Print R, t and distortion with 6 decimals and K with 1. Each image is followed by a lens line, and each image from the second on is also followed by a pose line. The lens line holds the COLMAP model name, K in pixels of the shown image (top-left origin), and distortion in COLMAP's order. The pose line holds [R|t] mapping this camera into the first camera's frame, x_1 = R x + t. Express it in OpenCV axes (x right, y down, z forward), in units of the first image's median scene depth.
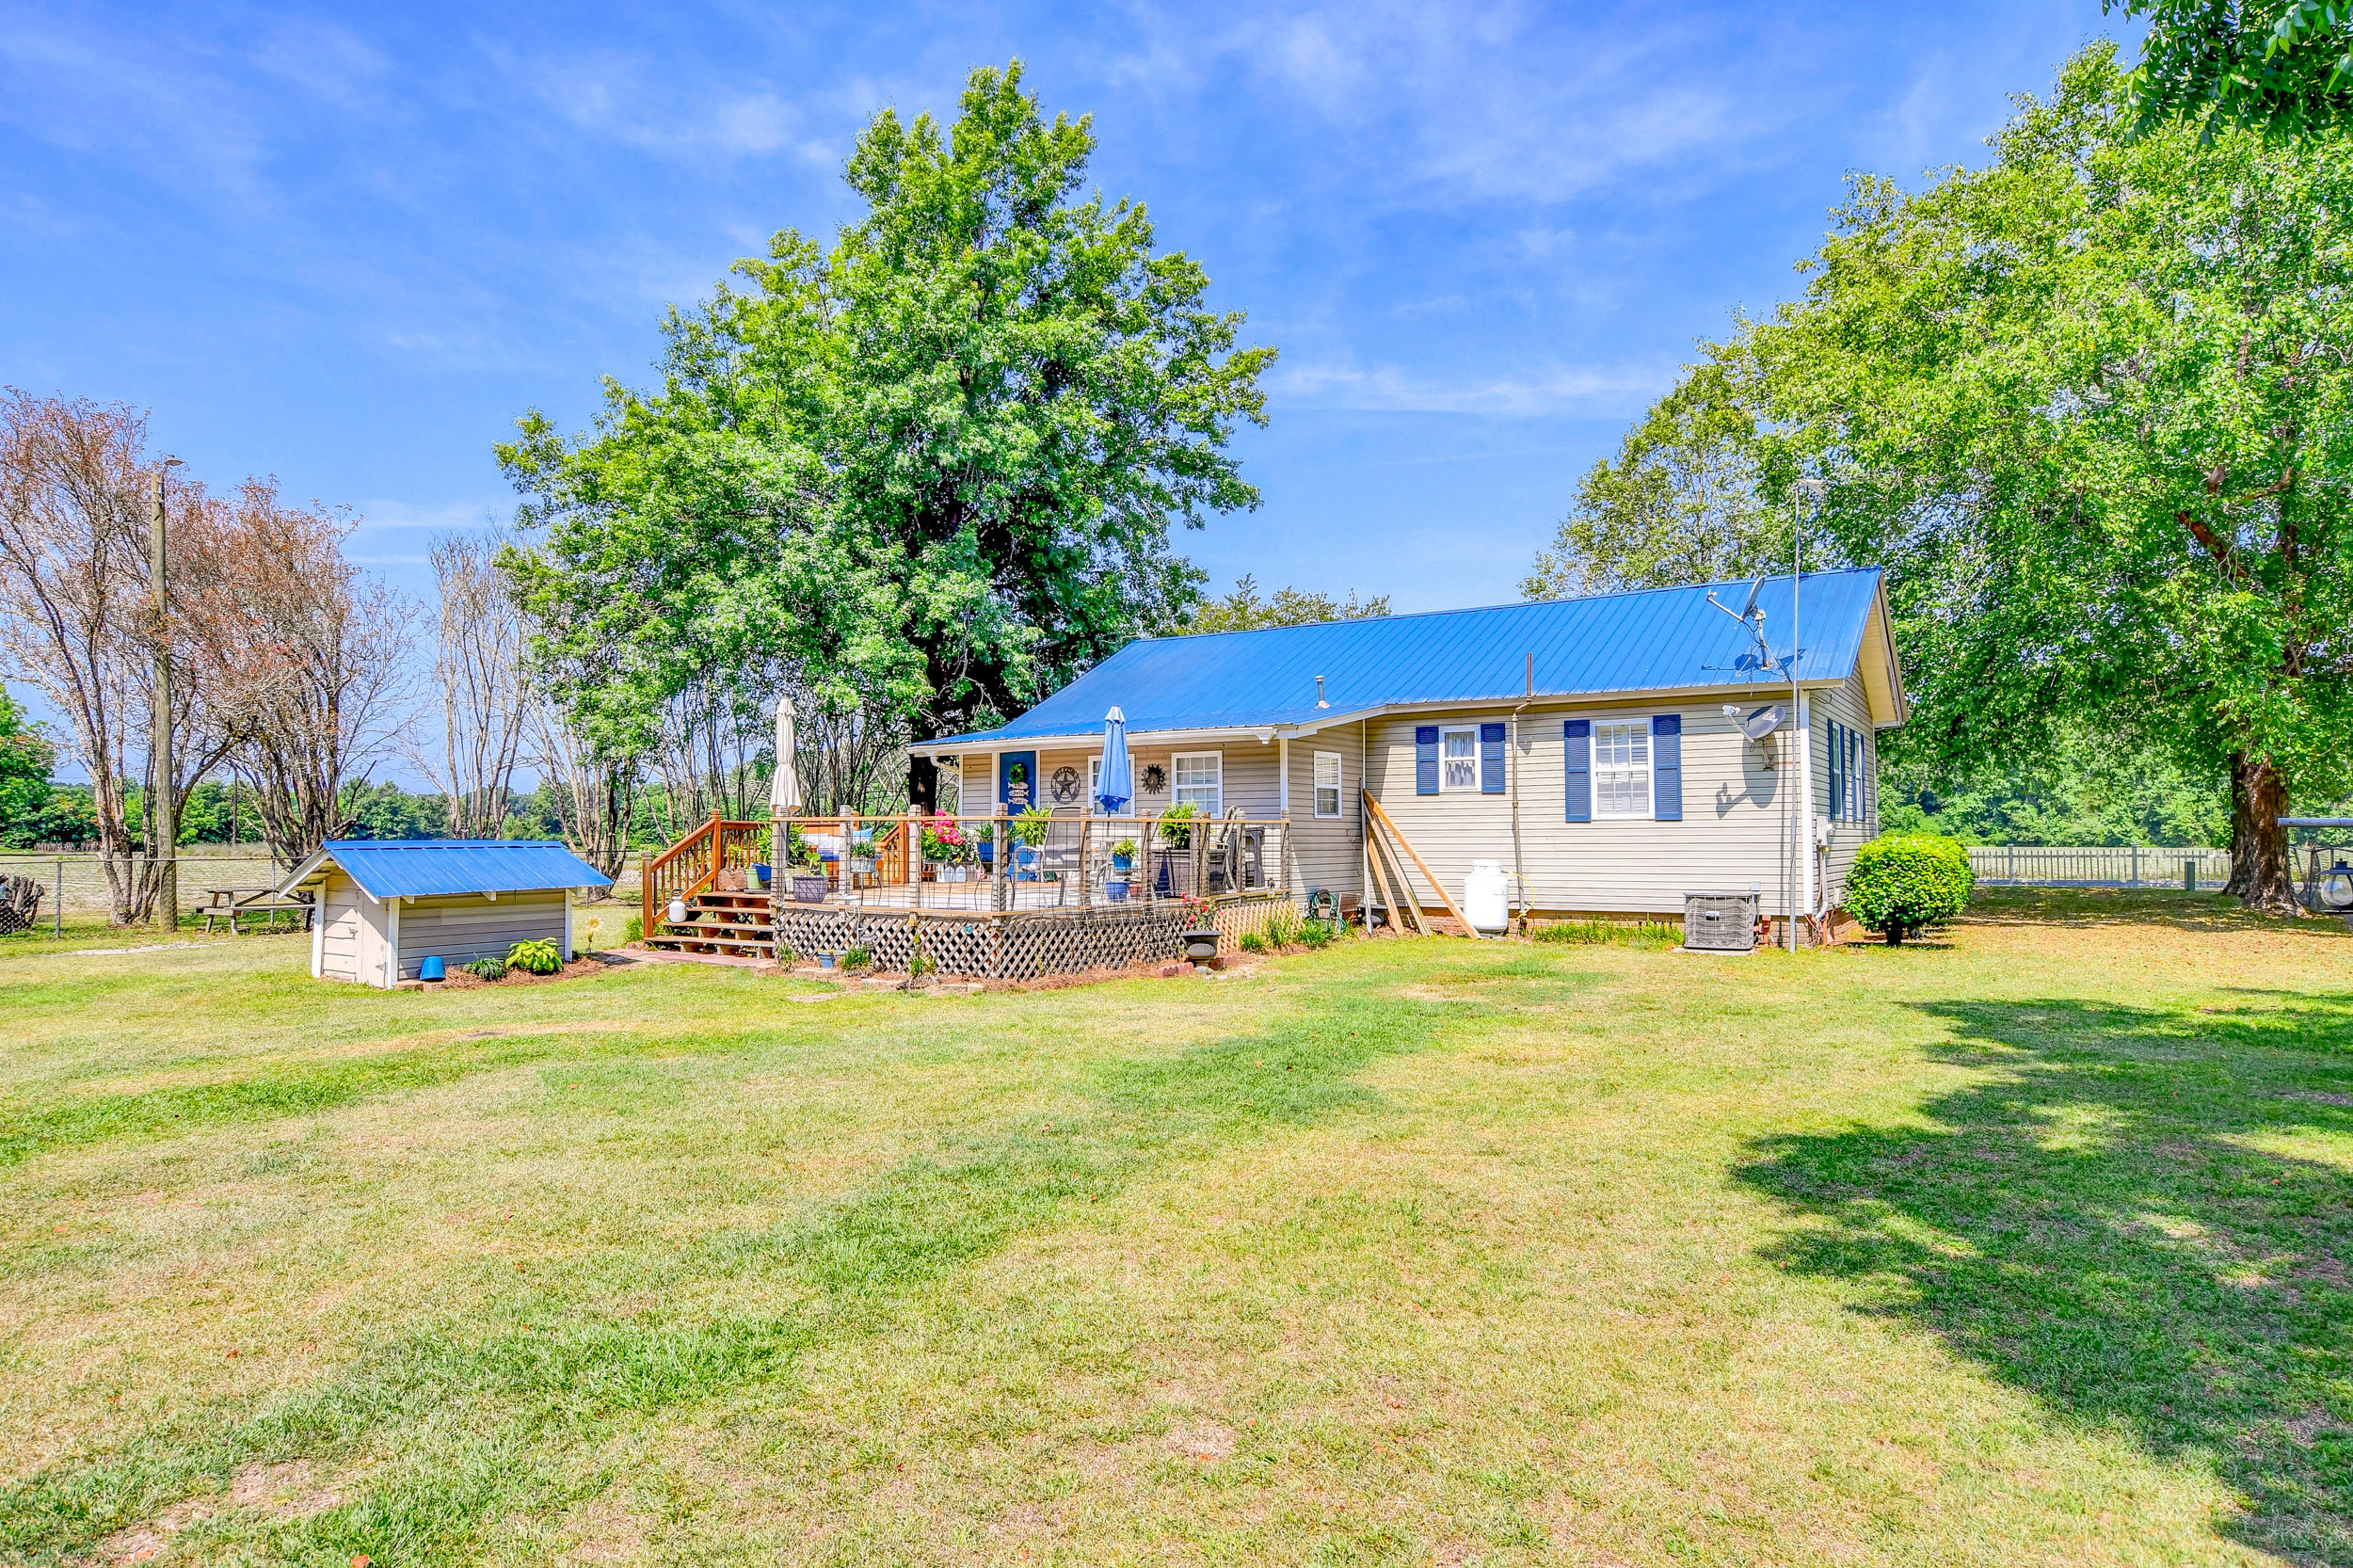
lens RADIAL K [[1334.3, 0, 1206.9], [0, 1334.3, 792.2], [0, 0, 1]] dist [-0.004112, -0.000777]
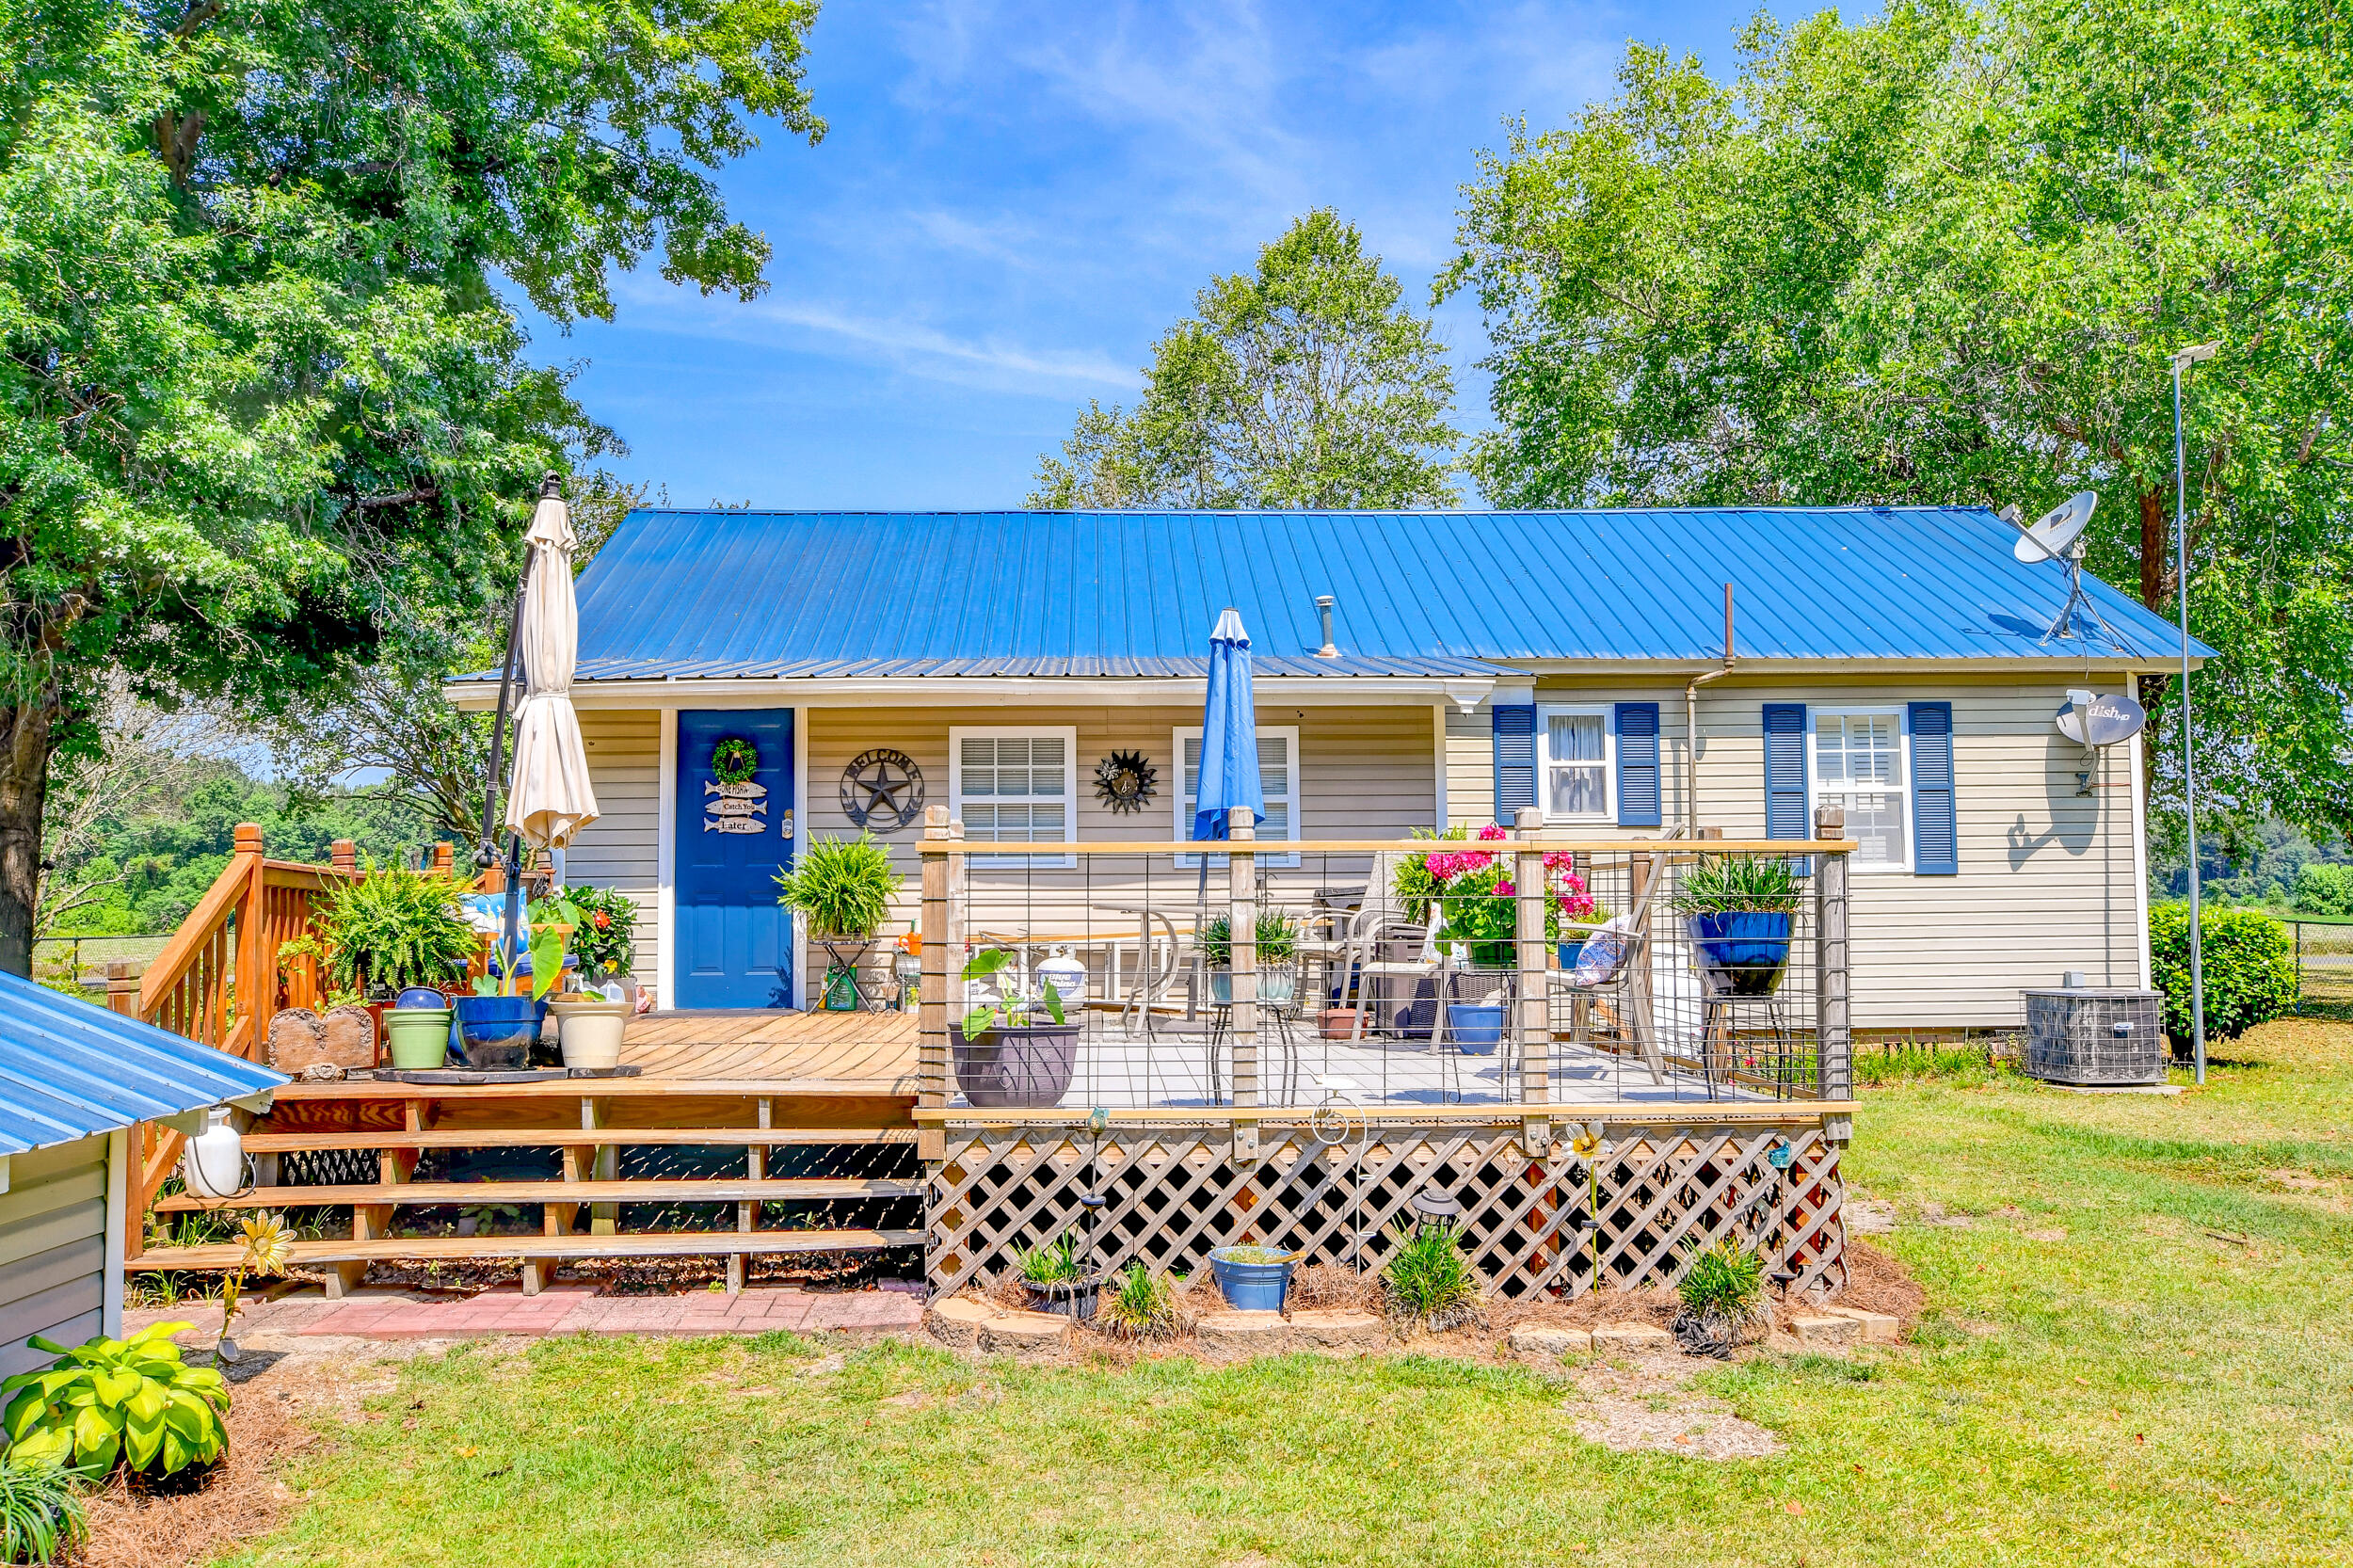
lens RADIAL K [[1893.8, 0, 1184.3], [0, 1893.8, 783.7], [0, 0, 1]] dist [-0.007651, 0.045393]
pose [[0.818496, 0.032747, 0.573578, -0.417138], [-0.011952, 0.999129, -0.039987, 0.017643], [-0.574388, 0.025874, 0.818174, 0.472285]]
